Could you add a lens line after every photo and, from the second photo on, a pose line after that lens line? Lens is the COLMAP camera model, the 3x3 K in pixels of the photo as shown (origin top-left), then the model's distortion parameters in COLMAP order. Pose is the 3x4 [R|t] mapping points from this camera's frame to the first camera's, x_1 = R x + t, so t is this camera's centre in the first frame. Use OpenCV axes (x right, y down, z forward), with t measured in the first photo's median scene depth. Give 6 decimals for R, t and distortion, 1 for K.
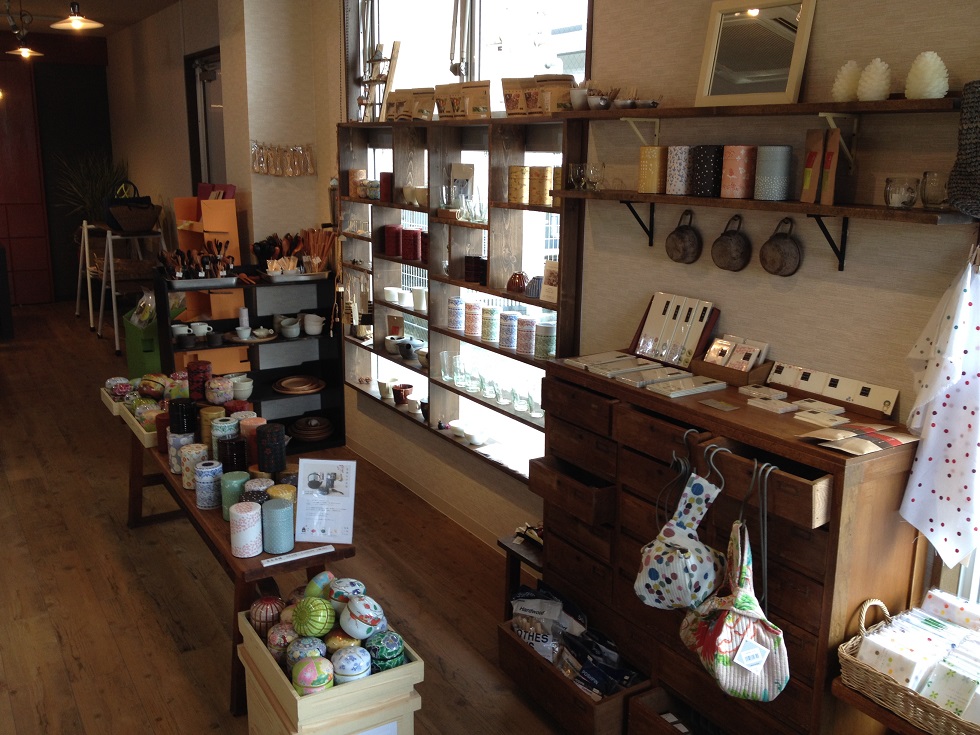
lens RADIAL K [[928.9, 0, 490.0], [0, 928.9, 367.5], [0, 0, 1]] dist [0.131722, -0.341458]
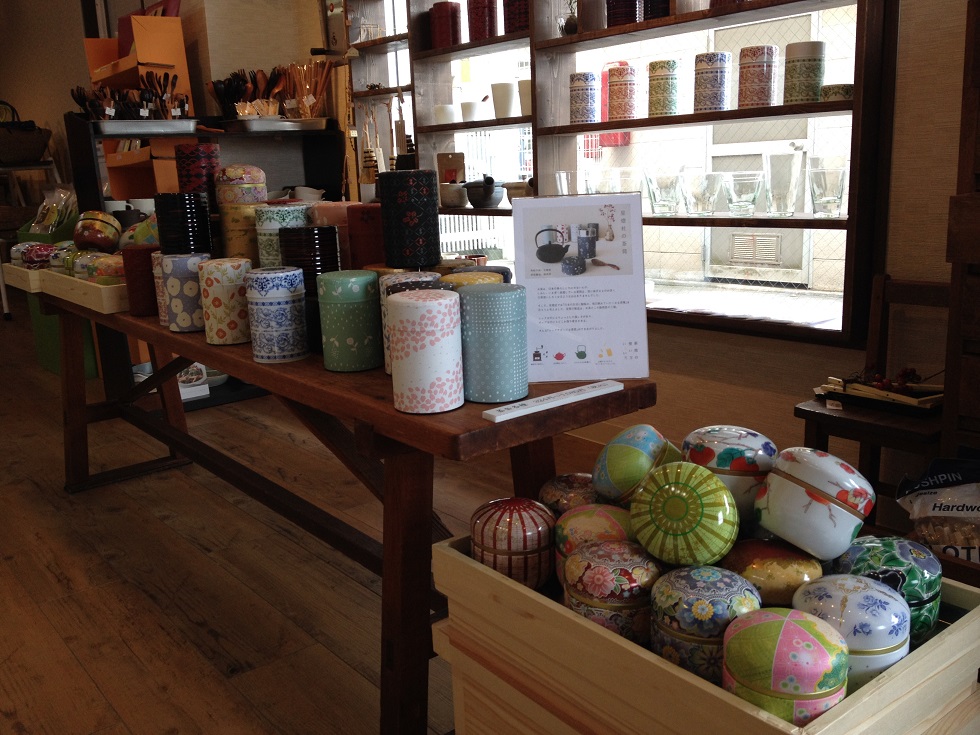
lens RADIAL K [[928.9, 0, 490.0], [0, 928.9, 367.5], [0, 0, 1]] dist [0.131722, -0.341458]
pose [[0.990437, -0.080021, 0.112389, -0.200608], [0.081795, 0.996586, -0.011258, 0.134692], [-0.111105, 0.020343, 0.993600, 0.417796]]
